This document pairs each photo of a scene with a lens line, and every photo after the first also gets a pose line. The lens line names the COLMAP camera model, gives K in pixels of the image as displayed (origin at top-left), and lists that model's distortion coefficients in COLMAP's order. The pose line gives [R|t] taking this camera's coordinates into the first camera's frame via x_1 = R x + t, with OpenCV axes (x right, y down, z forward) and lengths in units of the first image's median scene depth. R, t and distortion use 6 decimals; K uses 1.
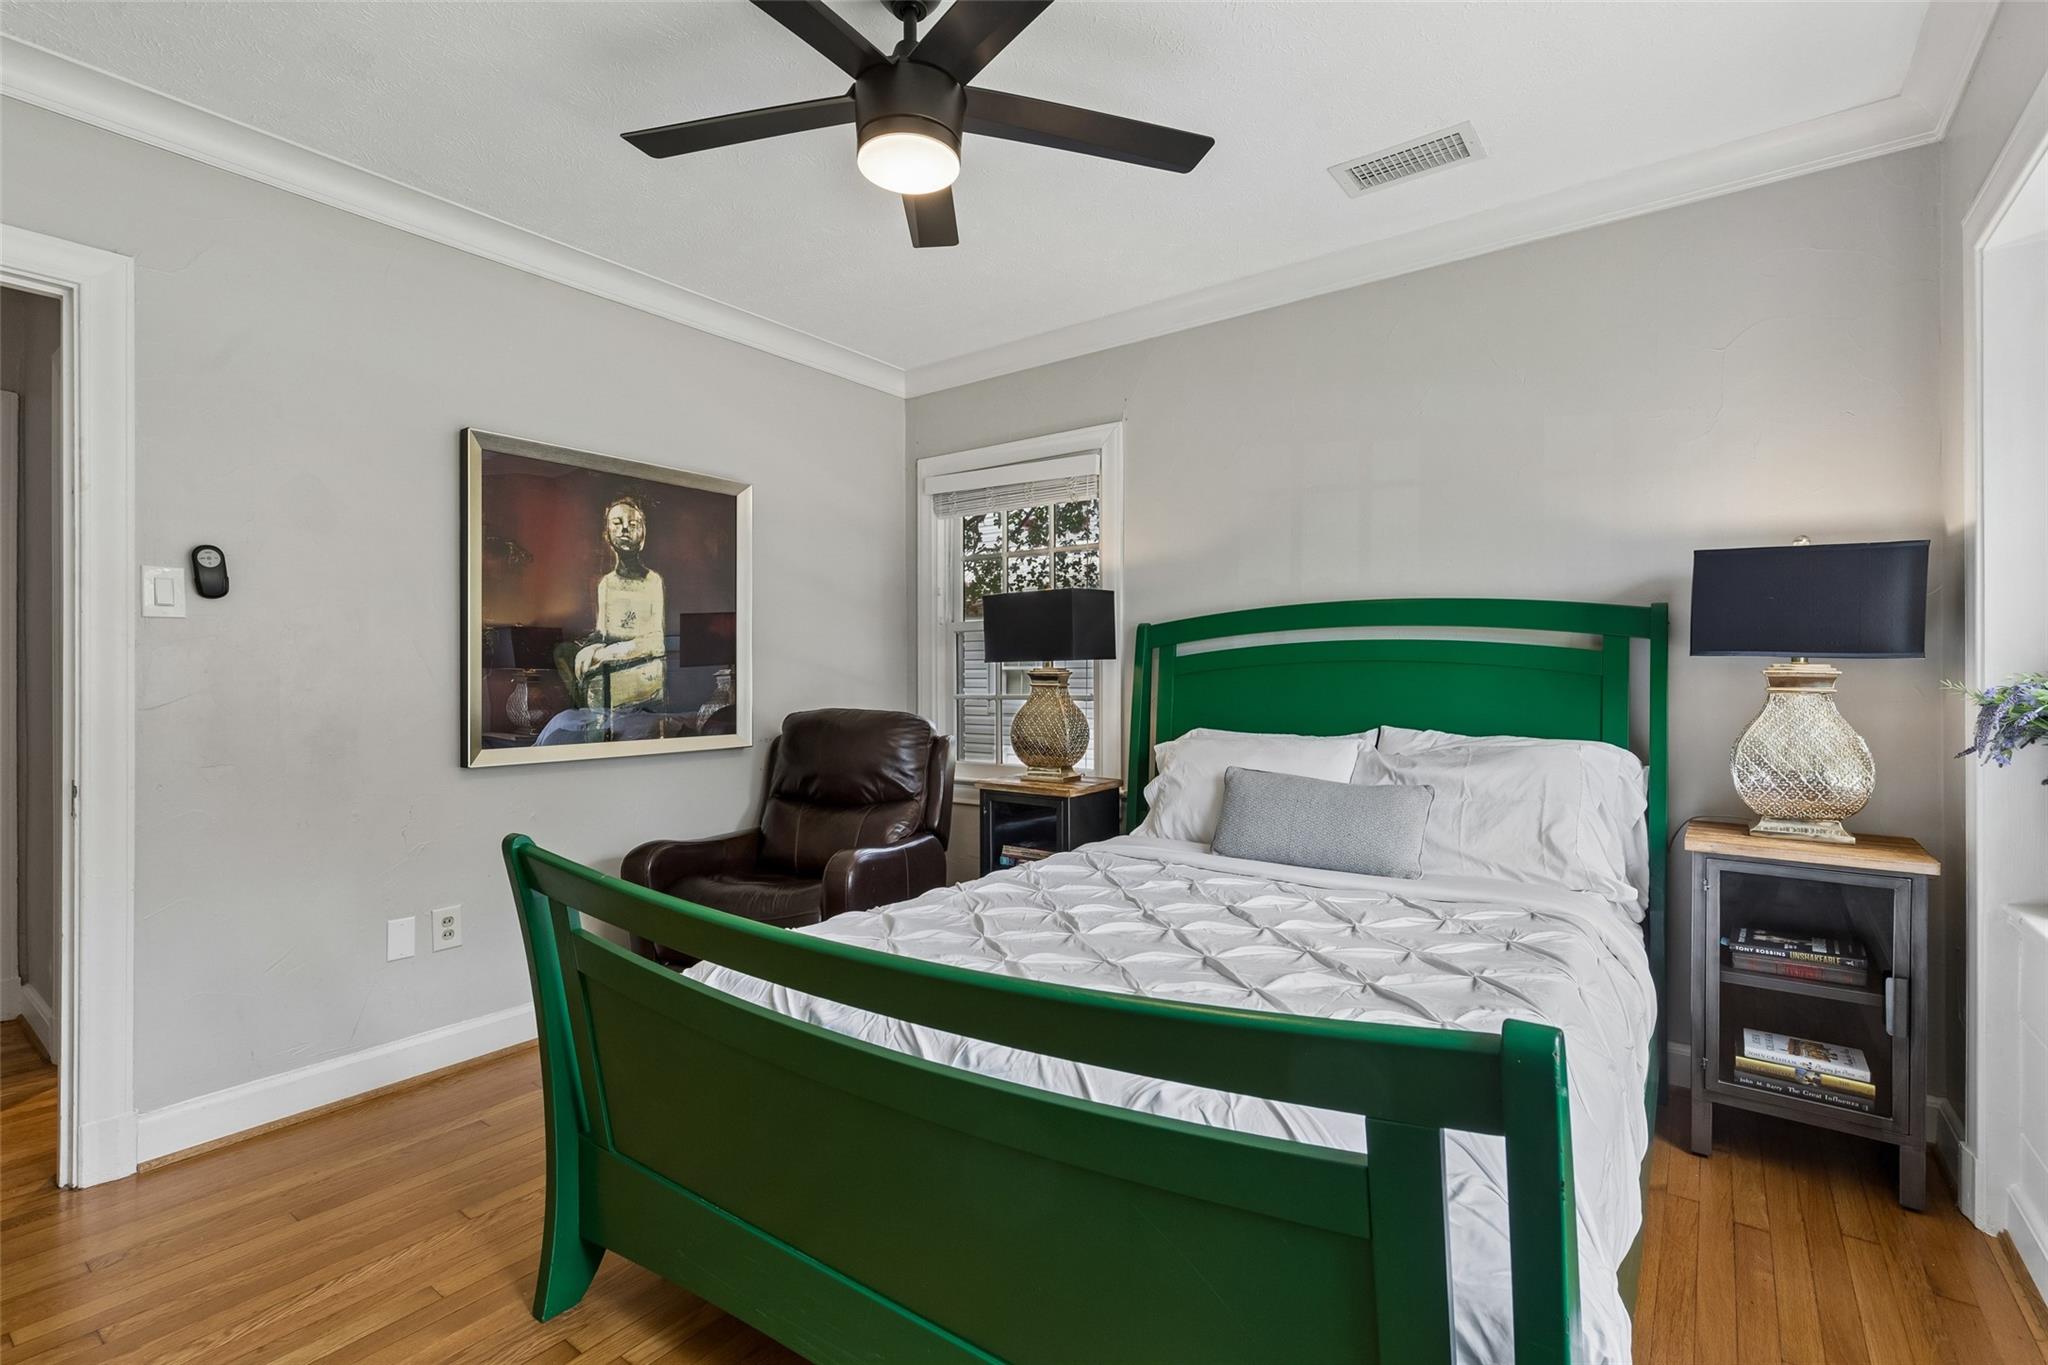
lens RADIAL K [[926.5, 0, 1024.6], [0, 926.5, 687.5], [0, 0, 1]] dist [0.009007, 0.000048]
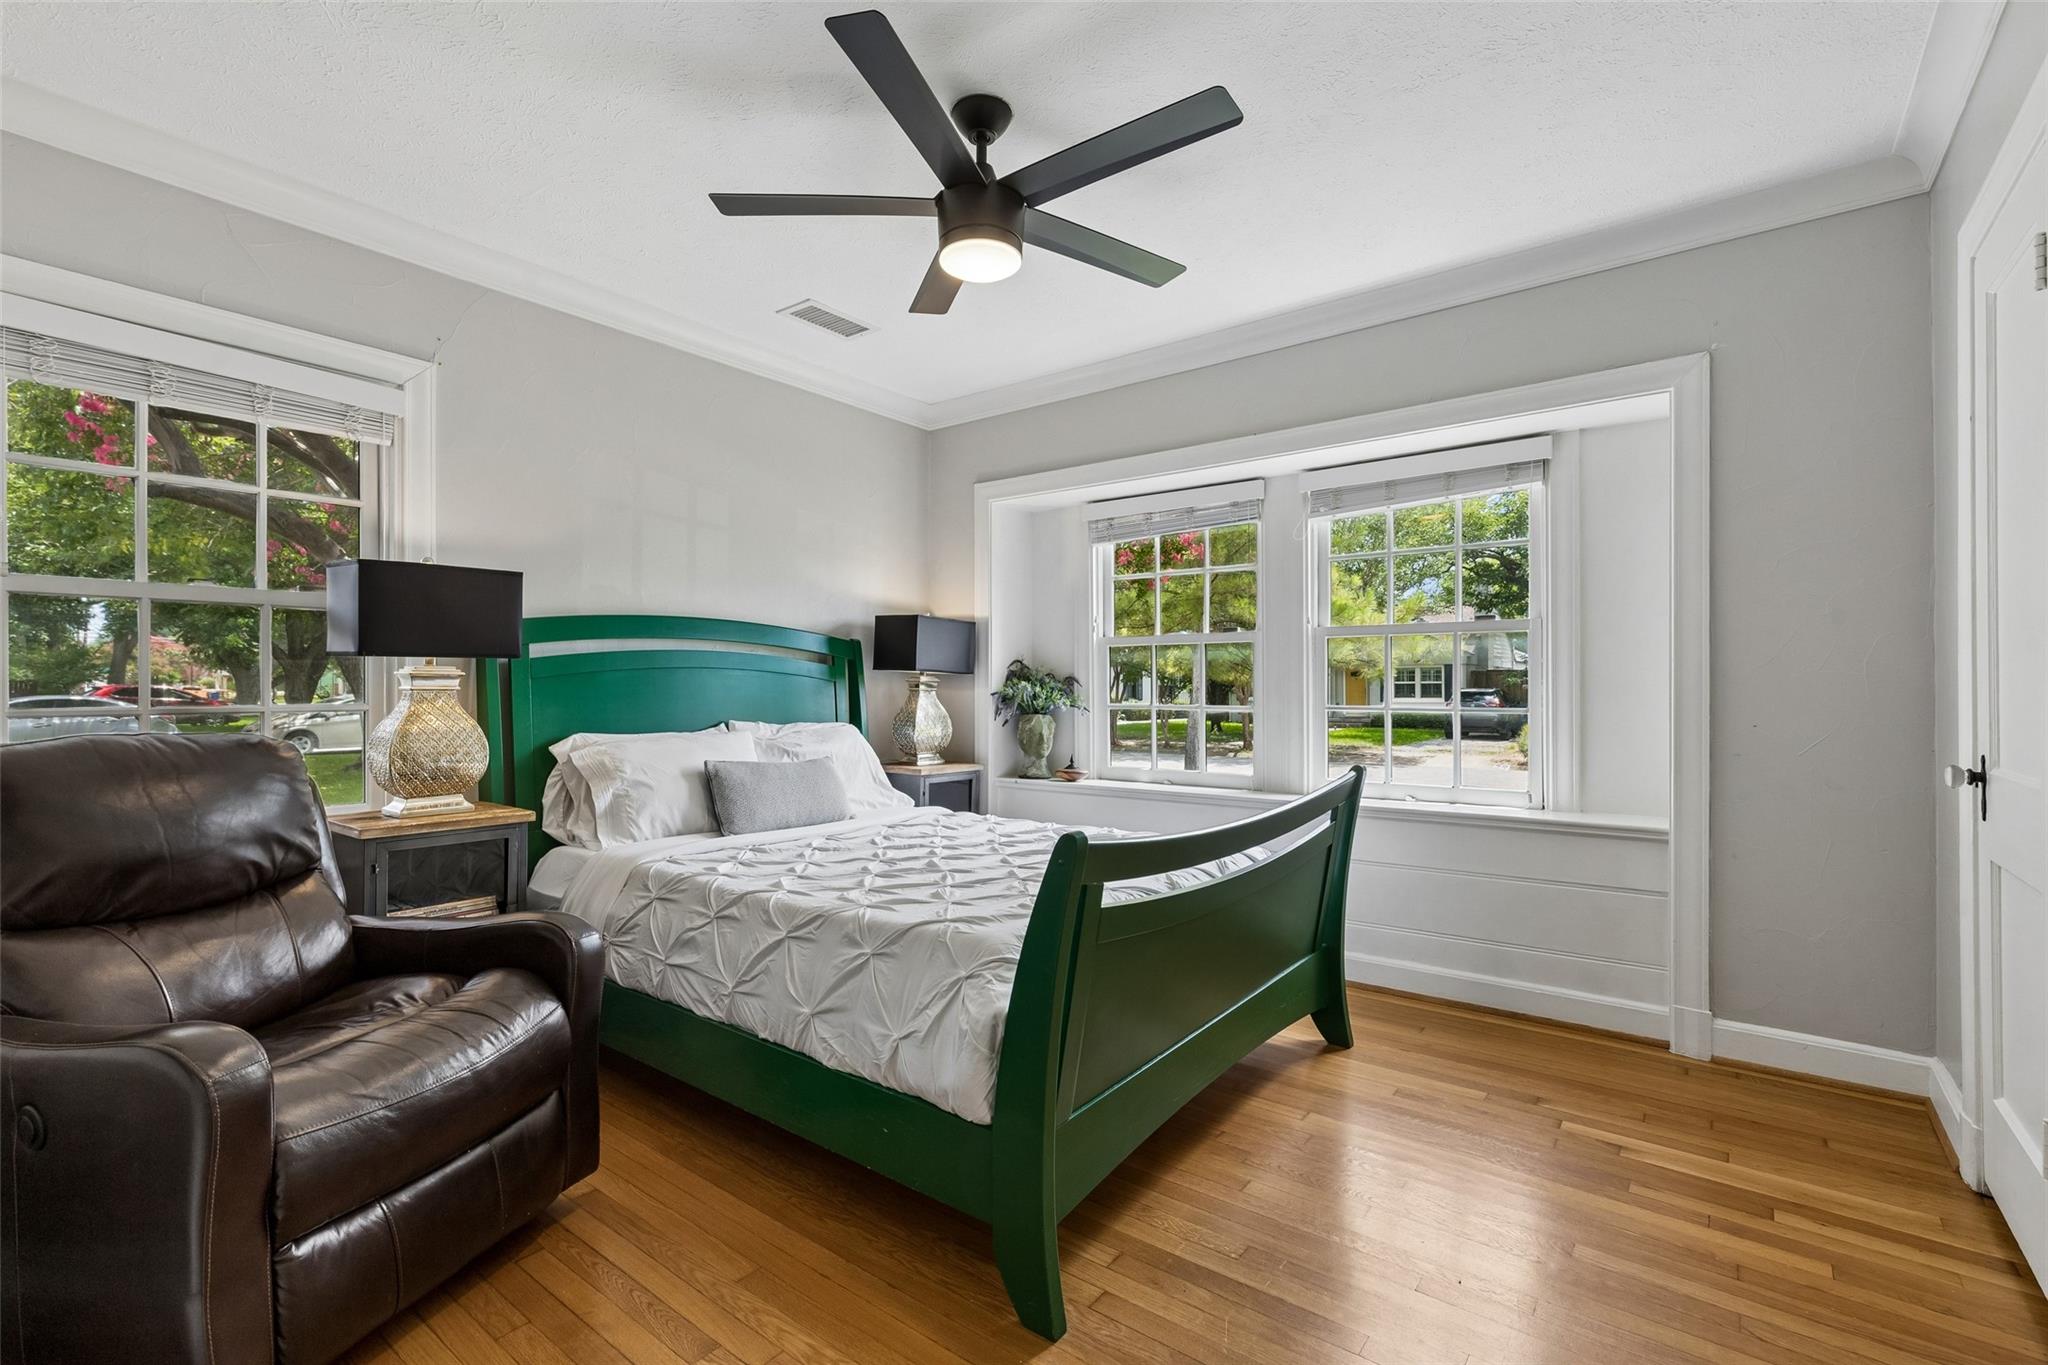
lens RADIAL K [[926.5, 0, 1016.2], [0, 926.5, 684.5], [0, 0, 1]] dist [0.009007, 0.000048]
pose [[0.030607, -0.001738, 0.999530, -0.838955], [0.000817, 0.999998, 0.001713, -0.007586], [-0.999531, 0.000764, 0.030608, 0.560575]]
